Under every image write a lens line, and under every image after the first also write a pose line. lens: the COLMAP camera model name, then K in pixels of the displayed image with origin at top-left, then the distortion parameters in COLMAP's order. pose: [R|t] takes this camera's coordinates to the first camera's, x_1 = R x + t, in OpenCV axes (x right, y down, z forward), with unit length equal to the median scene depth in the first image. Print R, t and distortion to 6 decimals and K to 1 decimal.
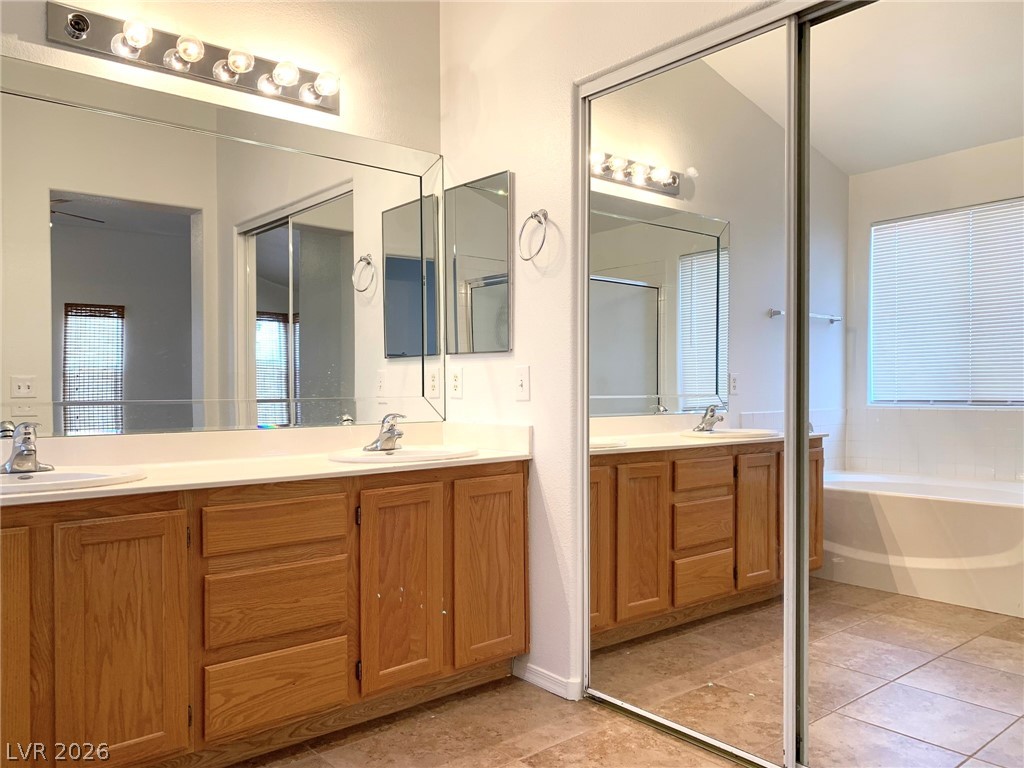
lens RADIAL K [[784.0, 0, 512.4], [0, 784.0, 391.1], [0, 0, 1]] dist [0.044626, -0.037412]
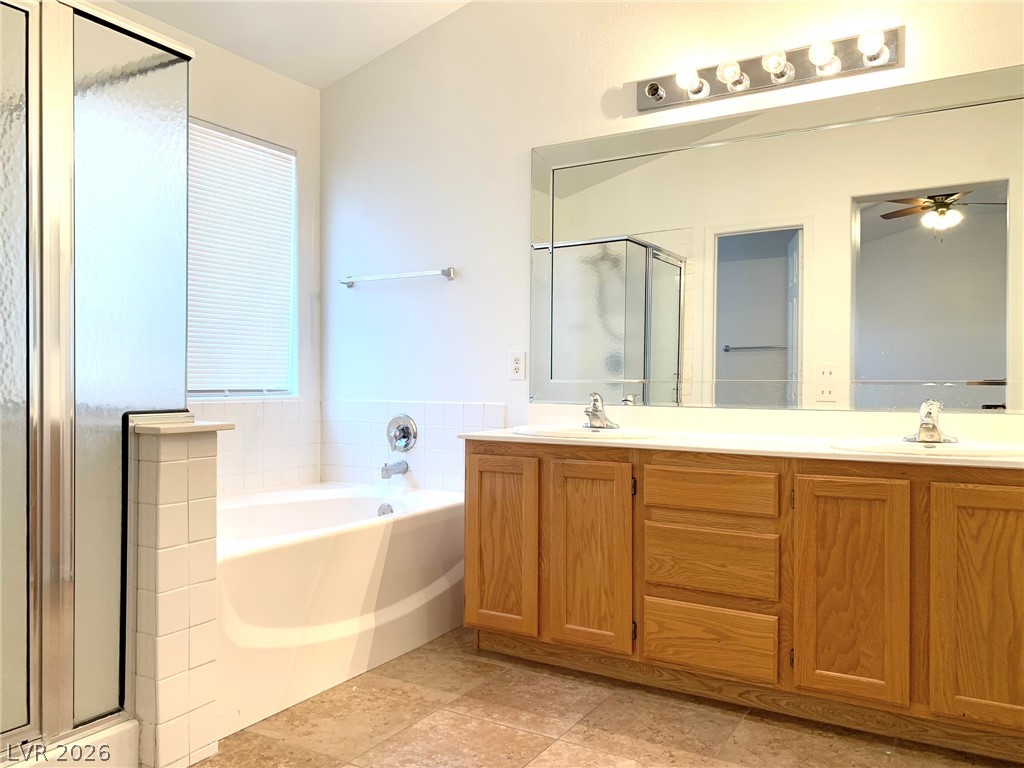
lens RADIAL K [[784.0, 0, 517.3], [0, 784.0, 379.9], [0, 0, 1]] dist [0.044626, -0.037412]
pose [[0.354524, 0.011233, -0.934979, 0.616958], [-0.015421, 0.999862, 0.006165, 0.011208], [0.934920, 0.012232, 0.354649, 0.350093]]
